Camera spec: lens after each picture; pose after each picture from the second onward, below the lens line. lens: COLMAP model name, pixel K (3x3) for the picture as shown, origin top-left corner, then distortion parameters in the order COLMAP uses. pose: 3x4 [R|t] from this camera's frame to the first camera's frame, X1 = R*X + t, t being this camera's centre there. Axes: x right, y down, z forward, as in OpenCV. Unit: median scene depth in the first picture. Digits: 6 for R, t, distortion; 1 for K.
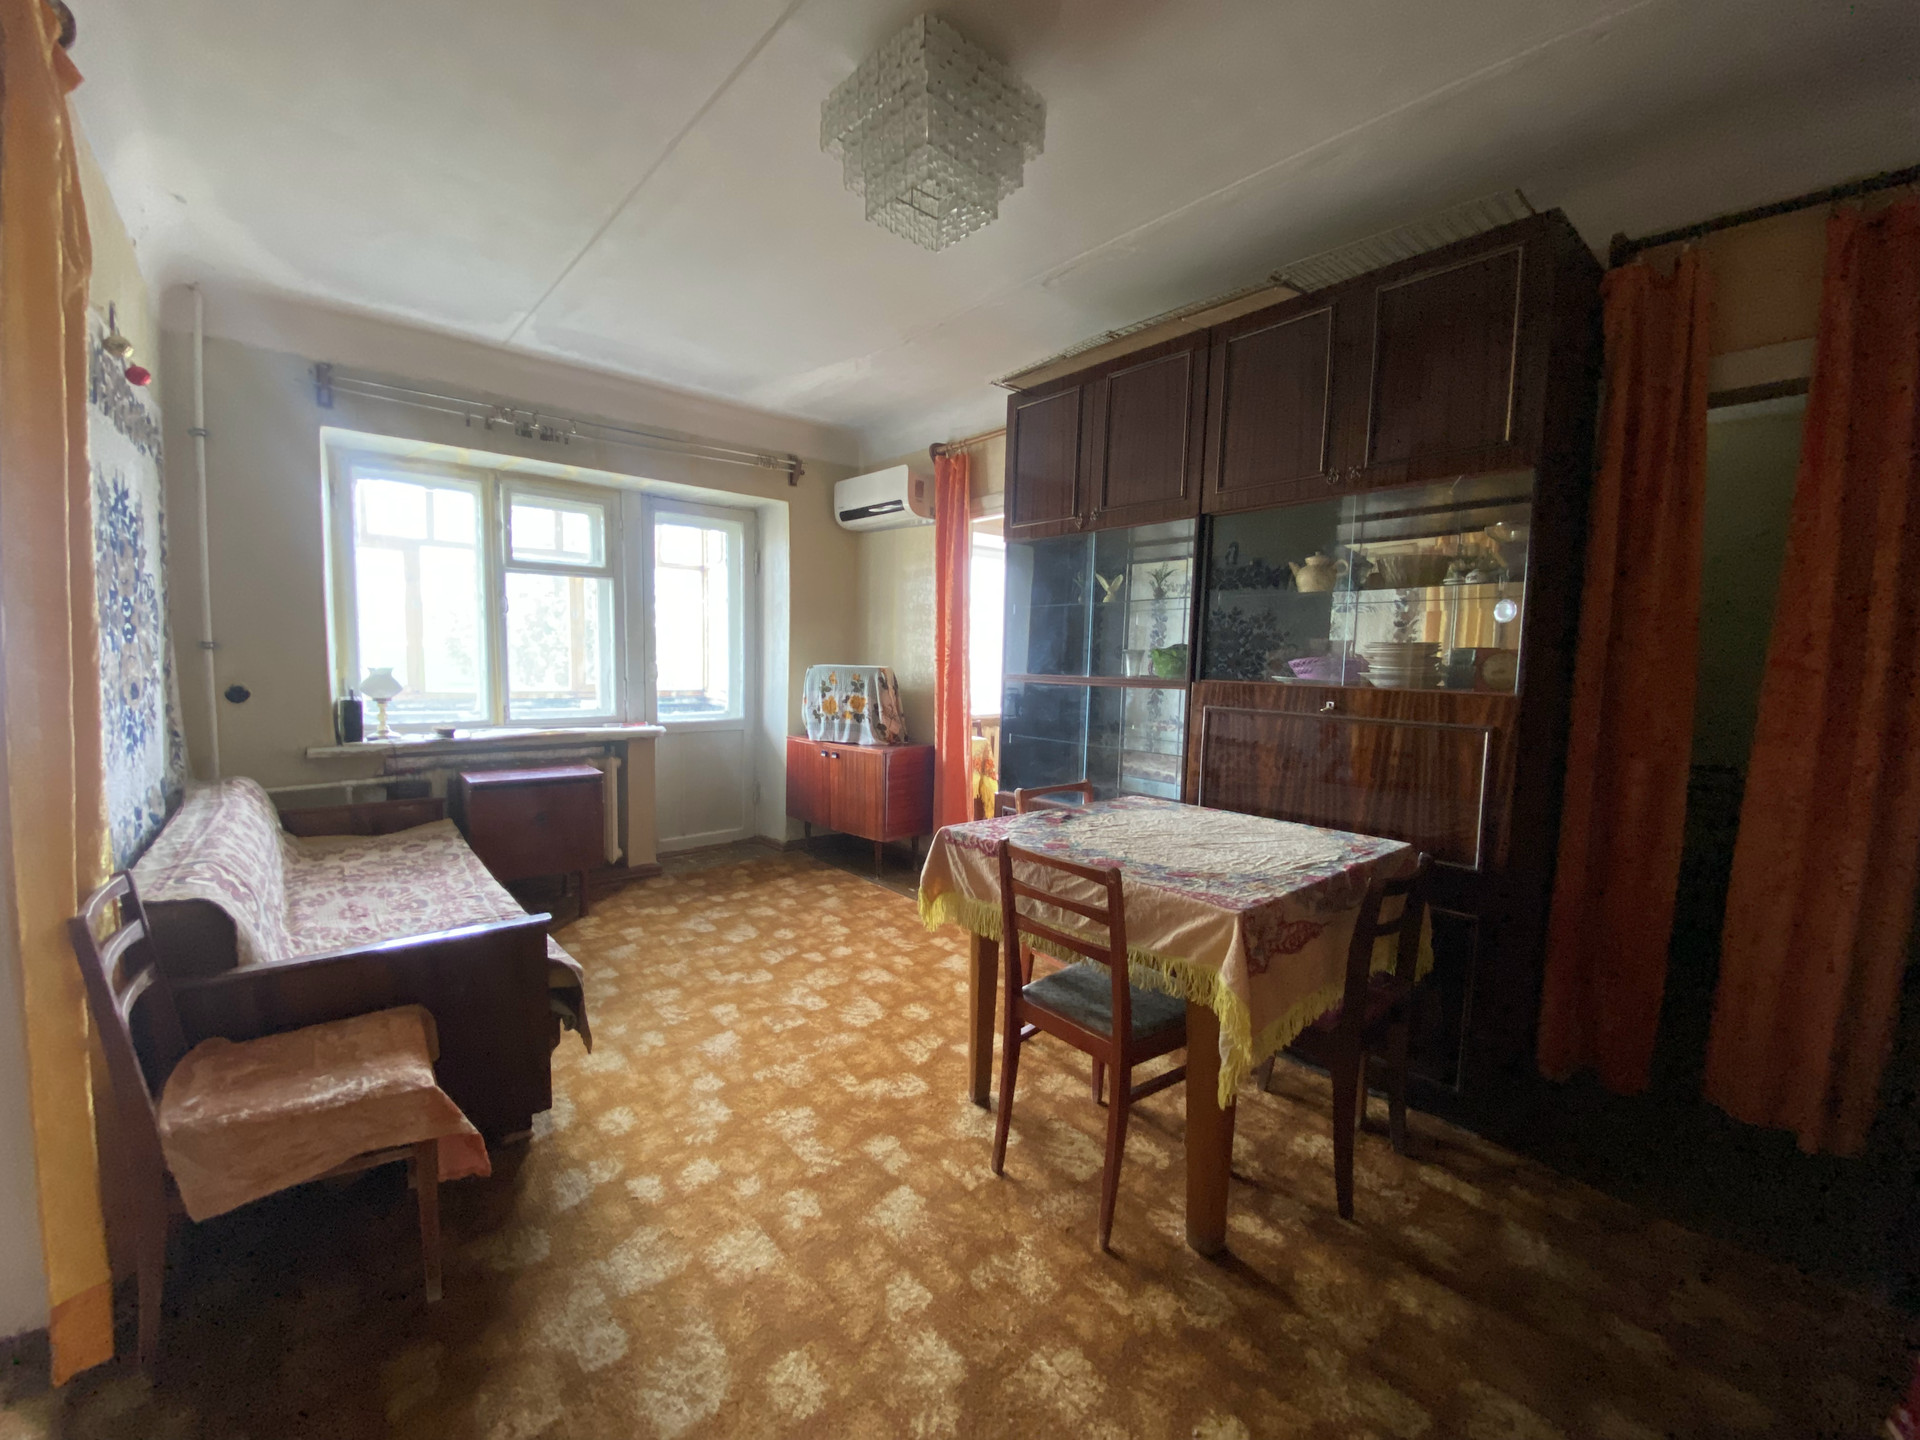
lens RADIAL K [[763.9, 0, 955.2], [0, 763.9, 716.2], [0, 0, 1]] dist [0.040763, -0.032879]
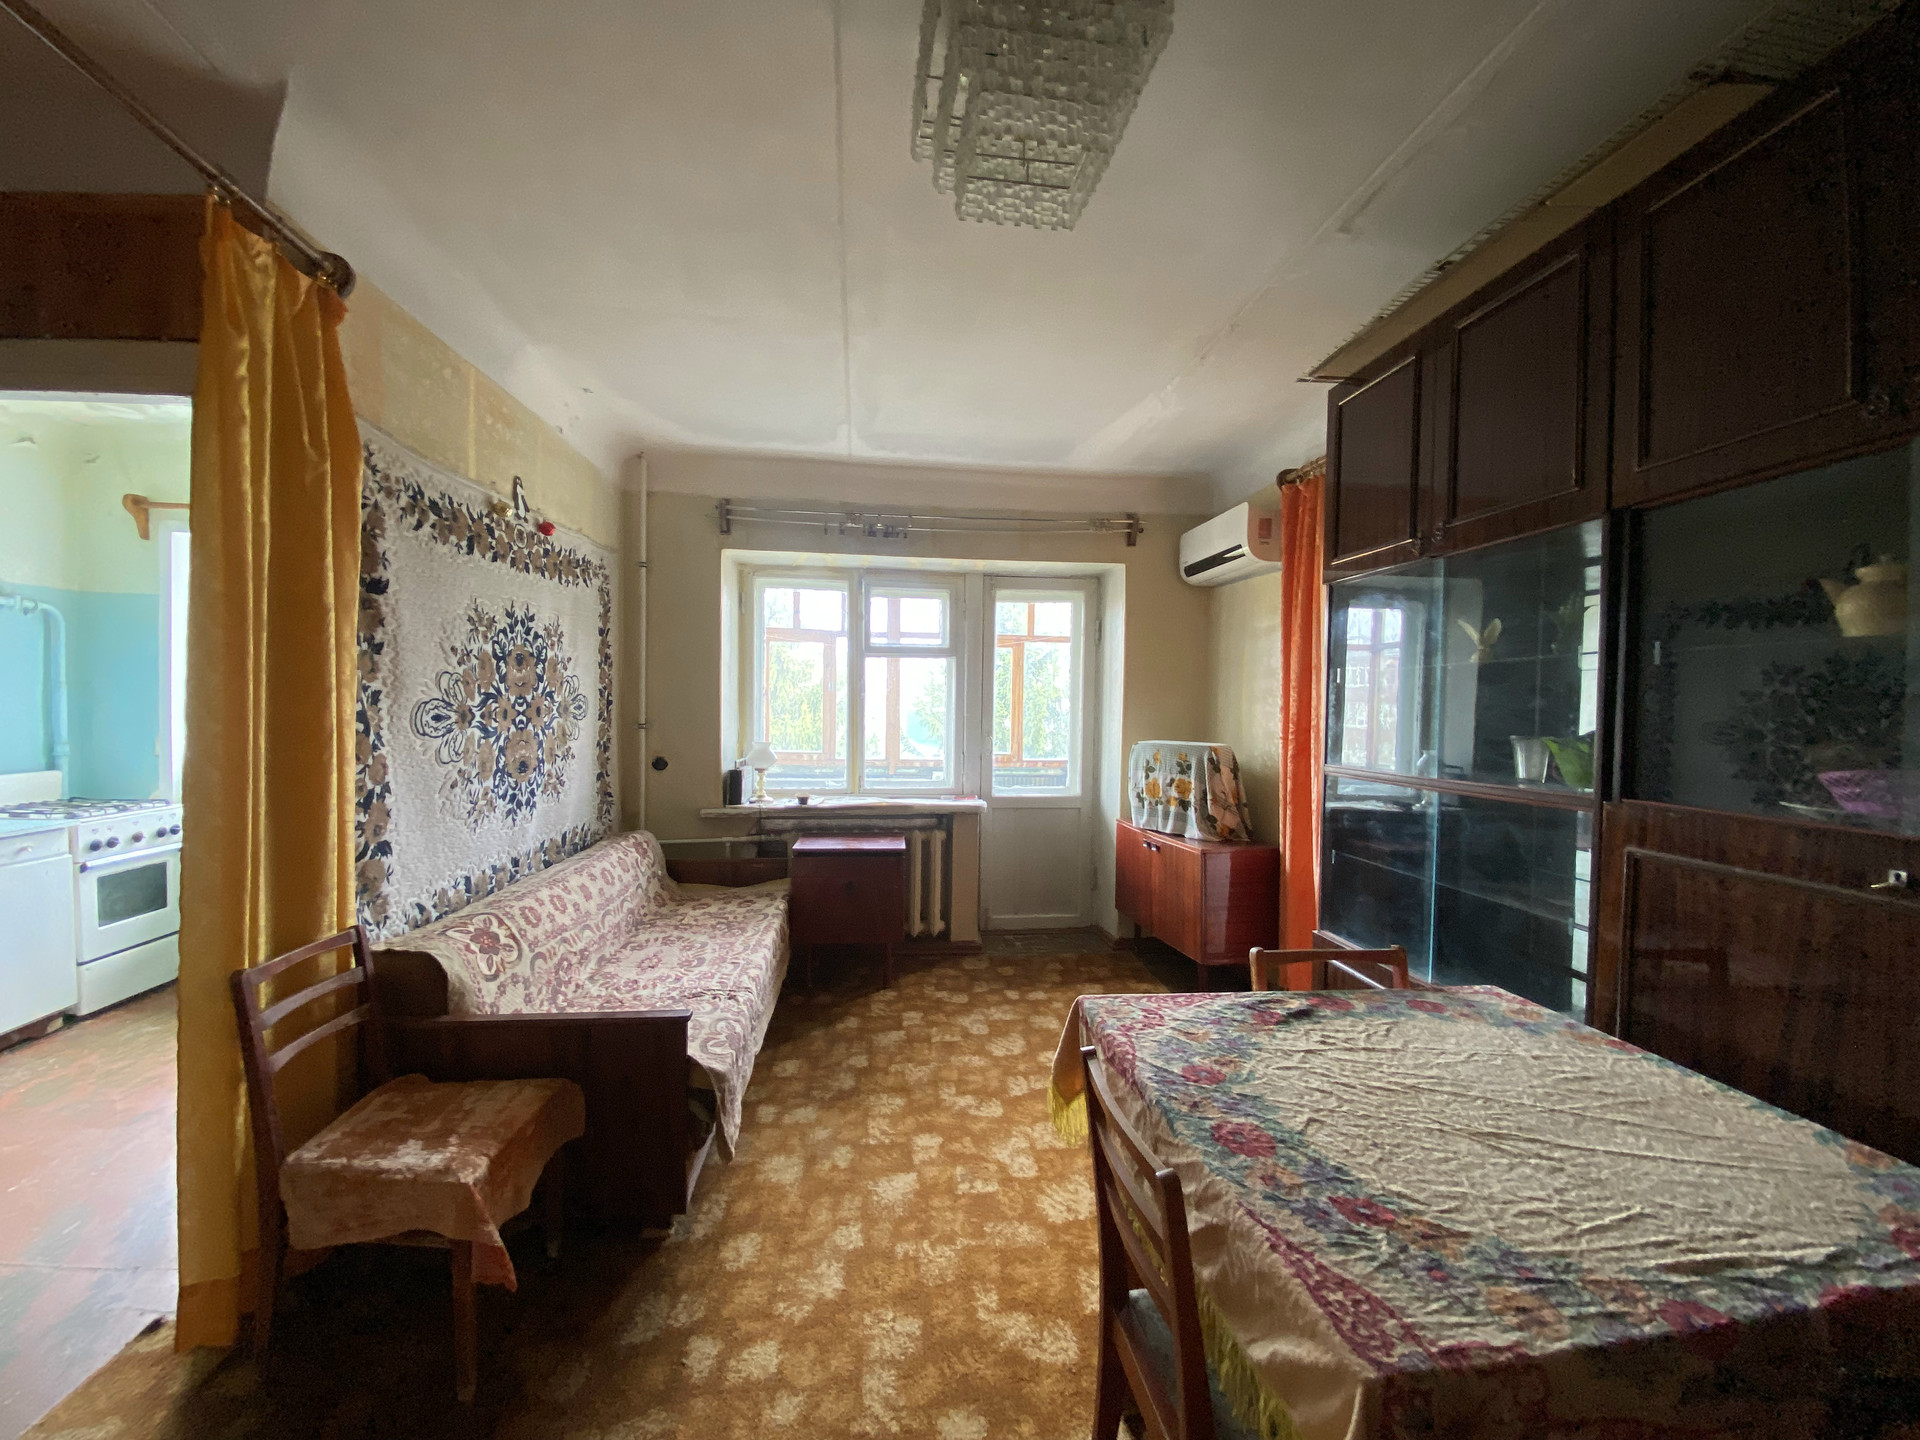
lens RADIAL K [[757.6, 0, 988.5], [0, 757.6, 709.2], [0, 0, 1]] dist [0.023983, -0.022975]
pose [[0.828135, -0.007397, -0.560479, 0.188894], [-0.038048, 0.996865, -0.069374, -0.042602], [0.559235, 0.078776, 0.825258, 0.205389]]
